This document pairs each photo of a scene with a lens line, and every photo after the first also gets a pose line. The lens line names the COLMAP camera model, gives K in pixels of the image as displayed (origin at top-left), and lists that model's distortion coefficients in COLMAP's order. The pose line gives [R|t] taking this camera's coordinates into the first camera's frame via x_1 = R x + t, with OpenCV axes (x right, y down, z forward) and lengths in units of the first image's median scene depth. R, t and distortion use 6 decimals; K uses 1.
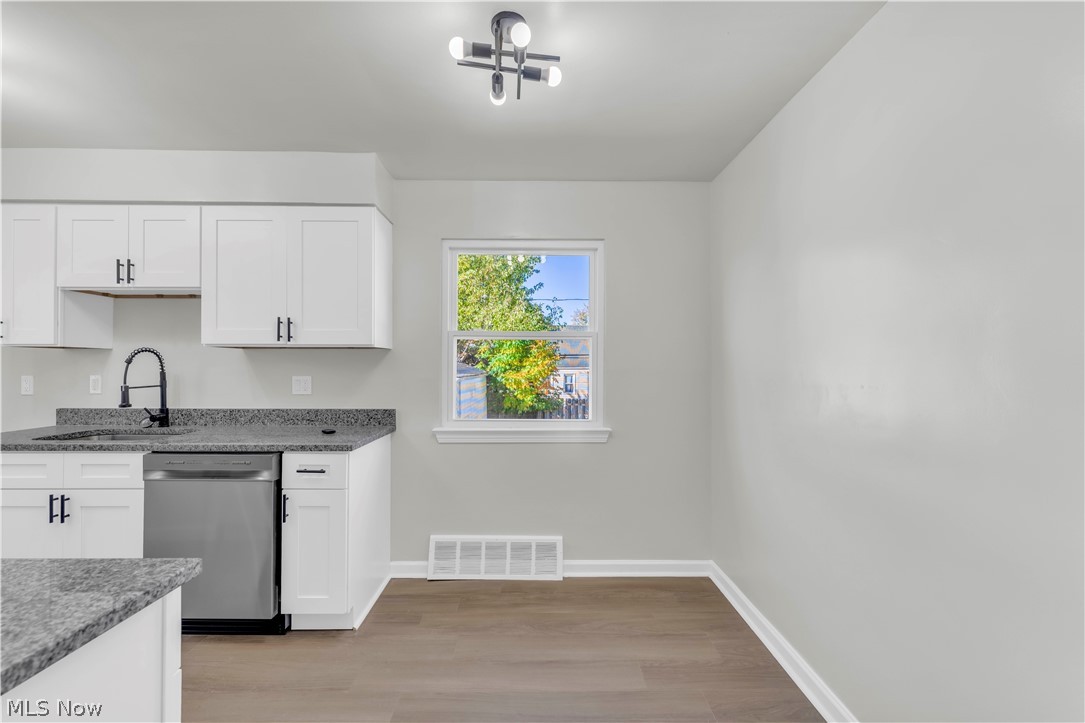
lens RADIAL K [[444.1, 0, 543.6], [0, 444.1, 365.1], [0, 0, 1]] dist [-0.002633, 0.000434]
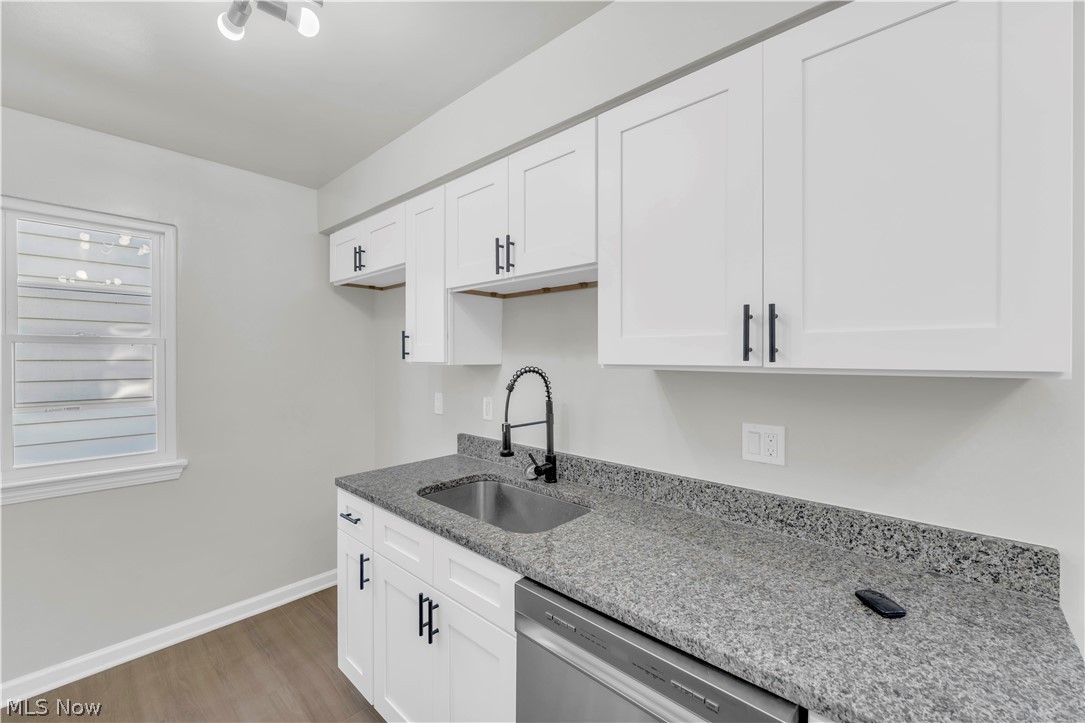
lens RADIAL K [[444.1, 0, 541.3], [0, 444.1, 359.2], [0, 0, 1]] dist [-0.002633, 0.000434]
pose [[0.730606, 0.002661, -0.682794, -0.411324], [0.003150, 0.999969, 0.007267, -0.054213], [0.682792, -0.007460, 0.730575, 0.504440]]
